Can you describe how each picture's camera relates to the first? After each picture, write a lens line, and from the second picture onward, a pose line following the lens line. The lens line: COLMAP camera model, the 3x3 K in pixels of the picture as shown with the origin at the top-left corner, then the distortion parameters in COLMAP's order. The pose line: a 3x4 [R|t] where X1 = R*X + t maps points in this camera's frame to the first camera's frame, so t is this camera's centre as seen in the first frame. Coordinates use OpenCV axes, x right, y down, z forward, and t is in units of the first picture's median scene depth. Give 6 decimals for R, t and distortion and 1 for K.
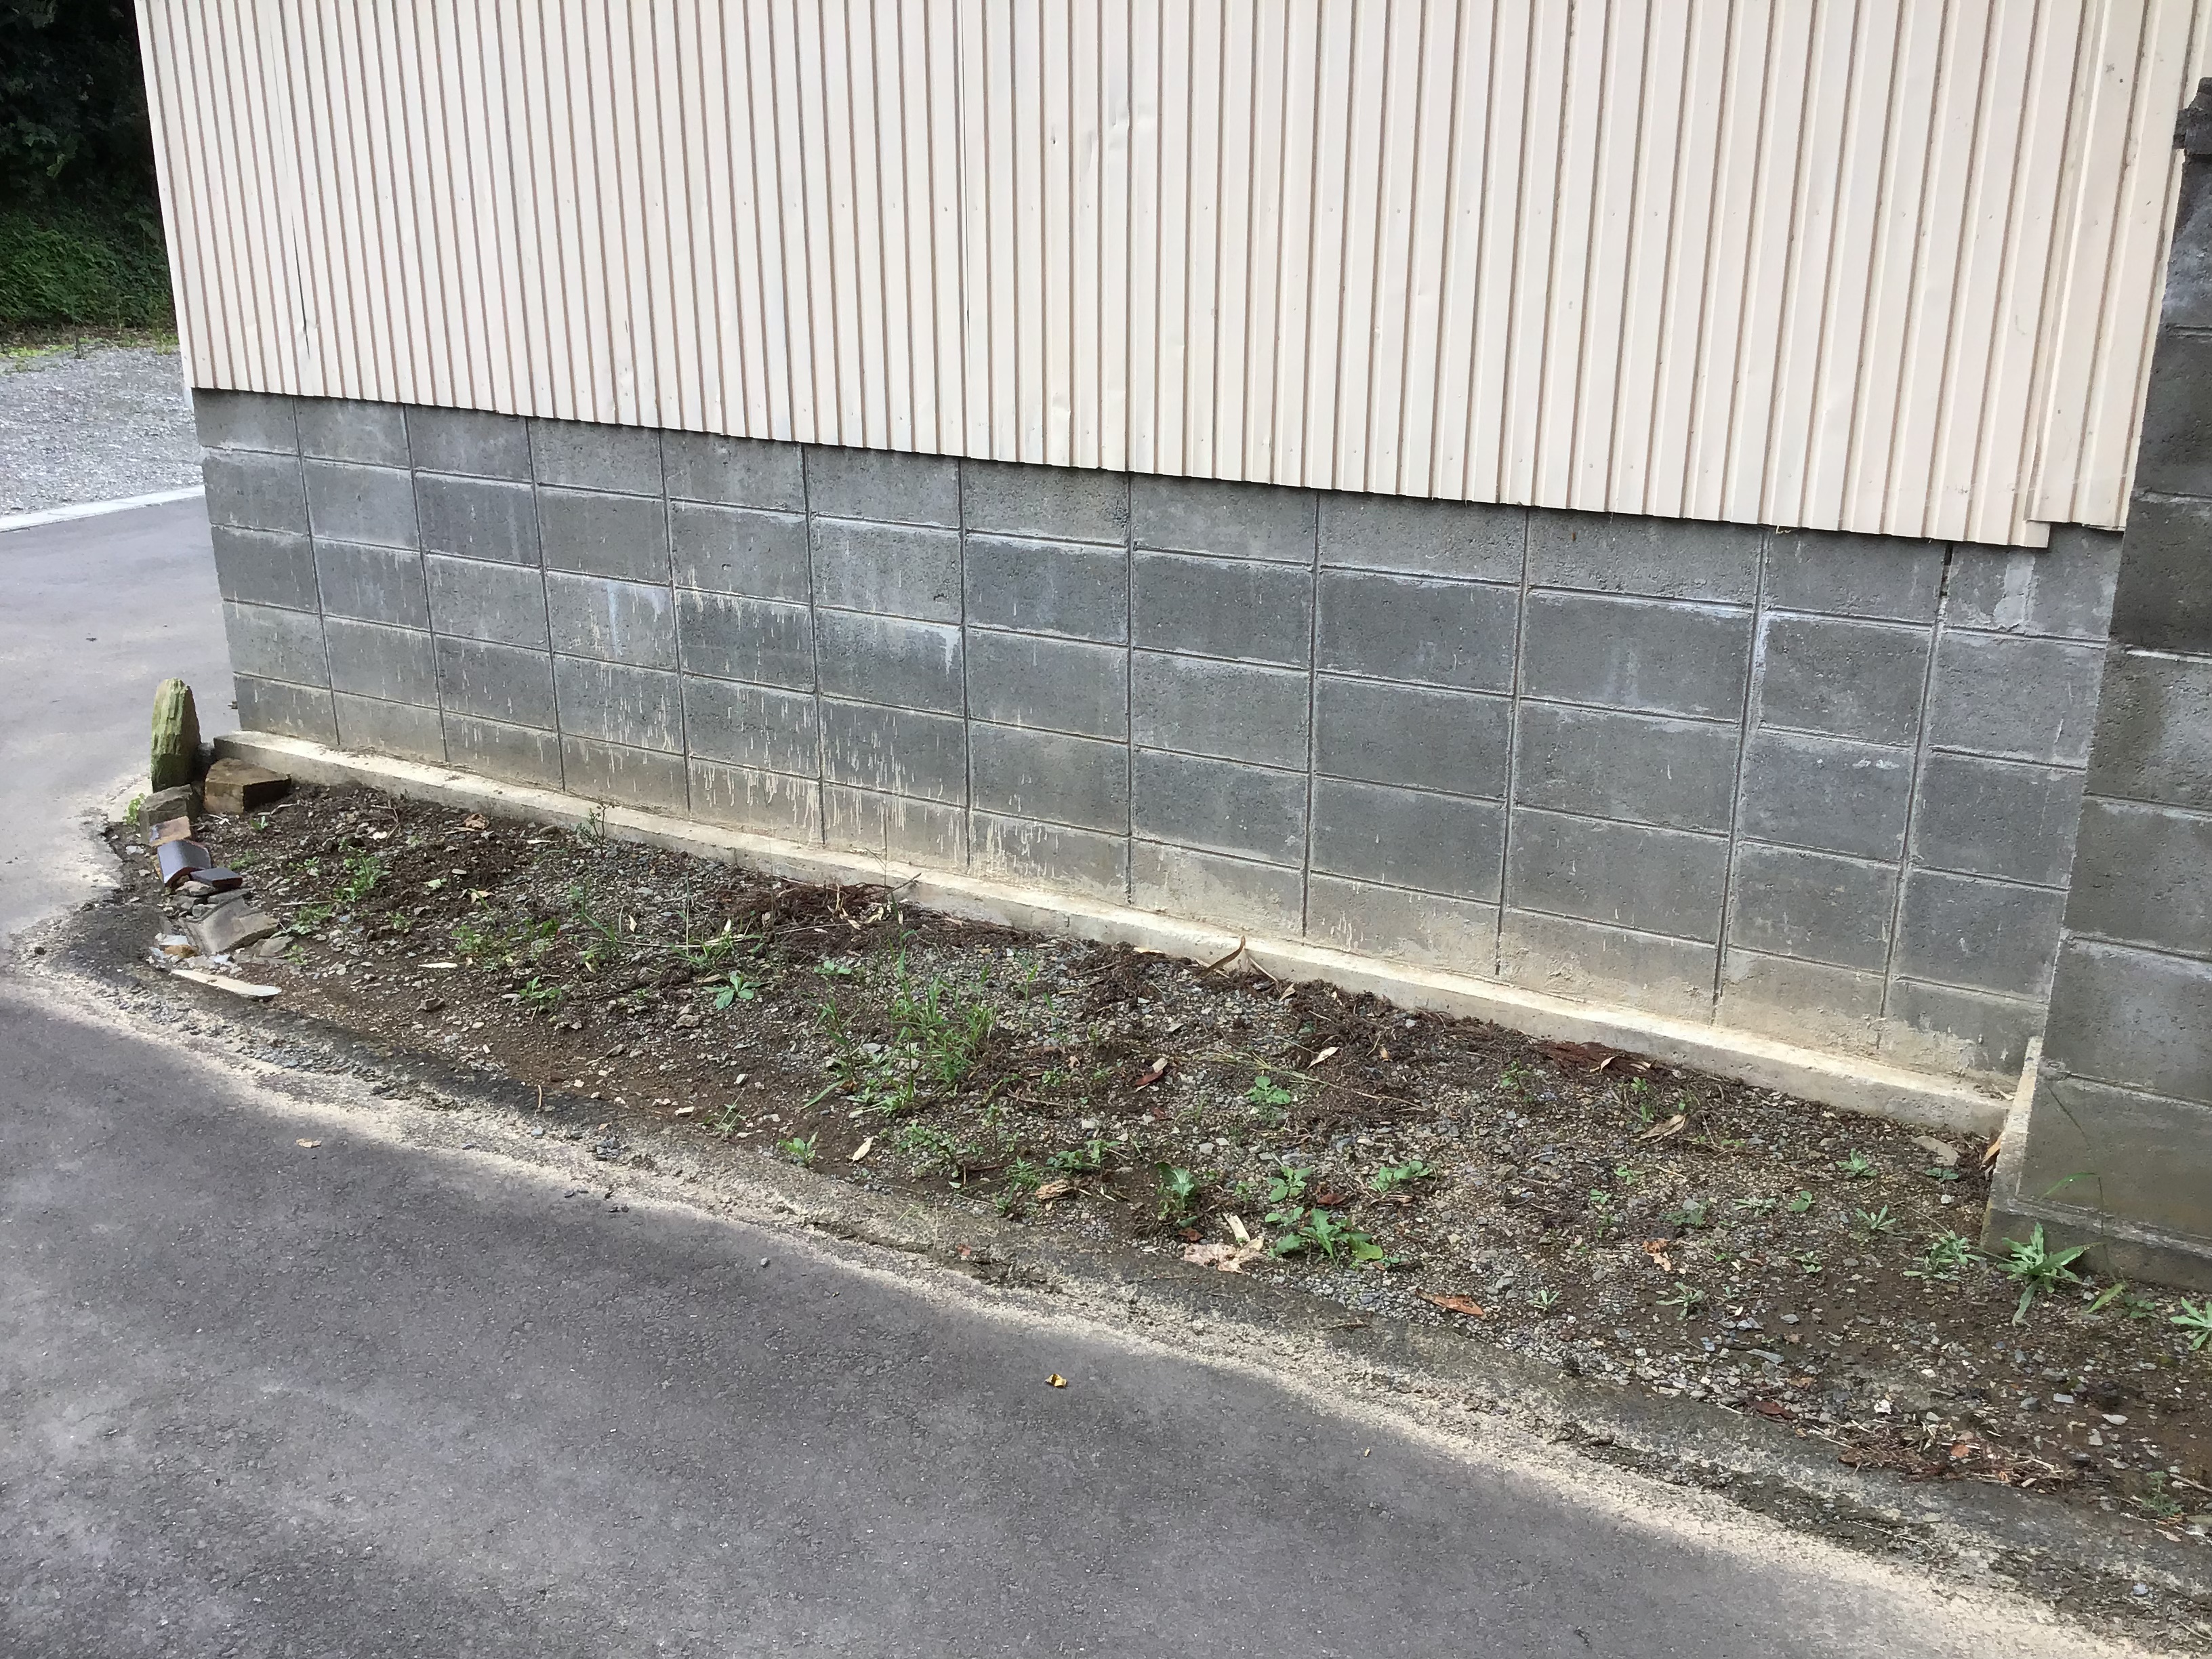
lens RADIAL K [[1974.8, 0, 1096.9], [0, 1974.8, 828.9], [0, 0, 1]] dist [0.107920, -0.218517]
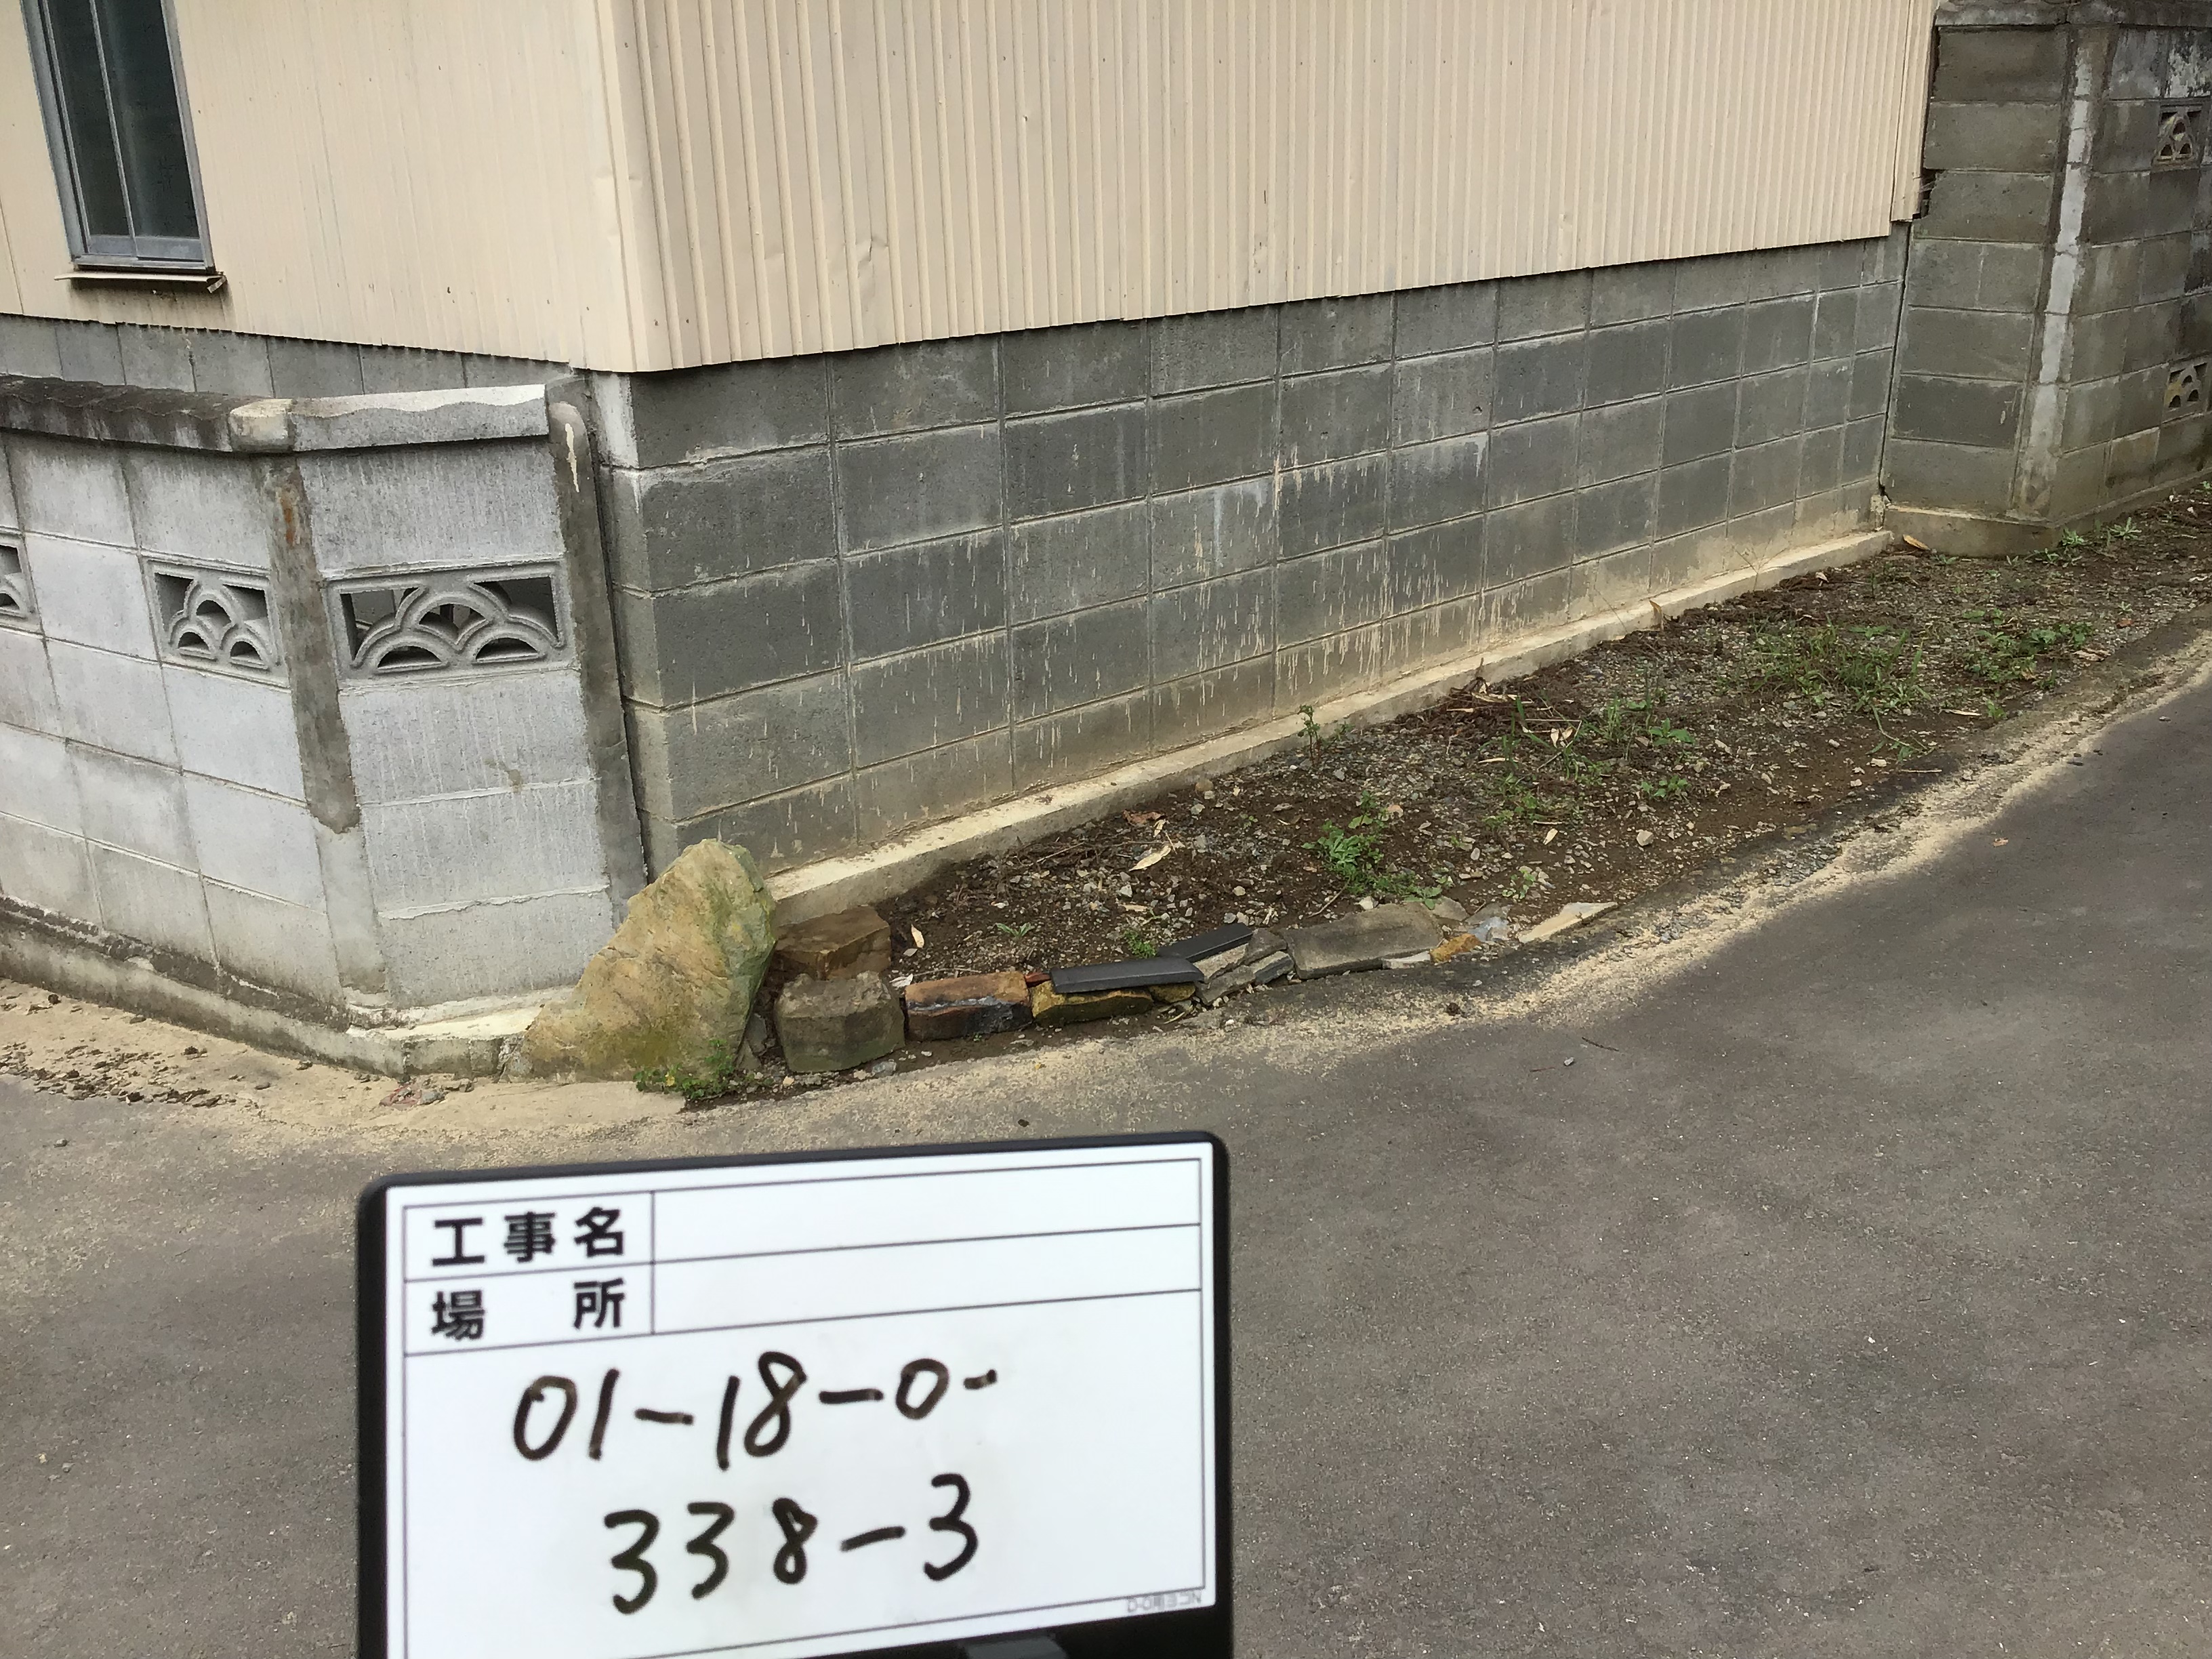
lens RADIAL K [[1974.8, 0, 1096.9], [0, 1974.8, 828.9], [0, 0, 1]] dist [0.107920, -0.218517]
pose [[0.271411, -0.320451, 0.907550, -1.338156], [0.333466, 0.915849, 0.223656, -0.238546], [-0.902849, 0.241934, 0.355431, 0.895225]]
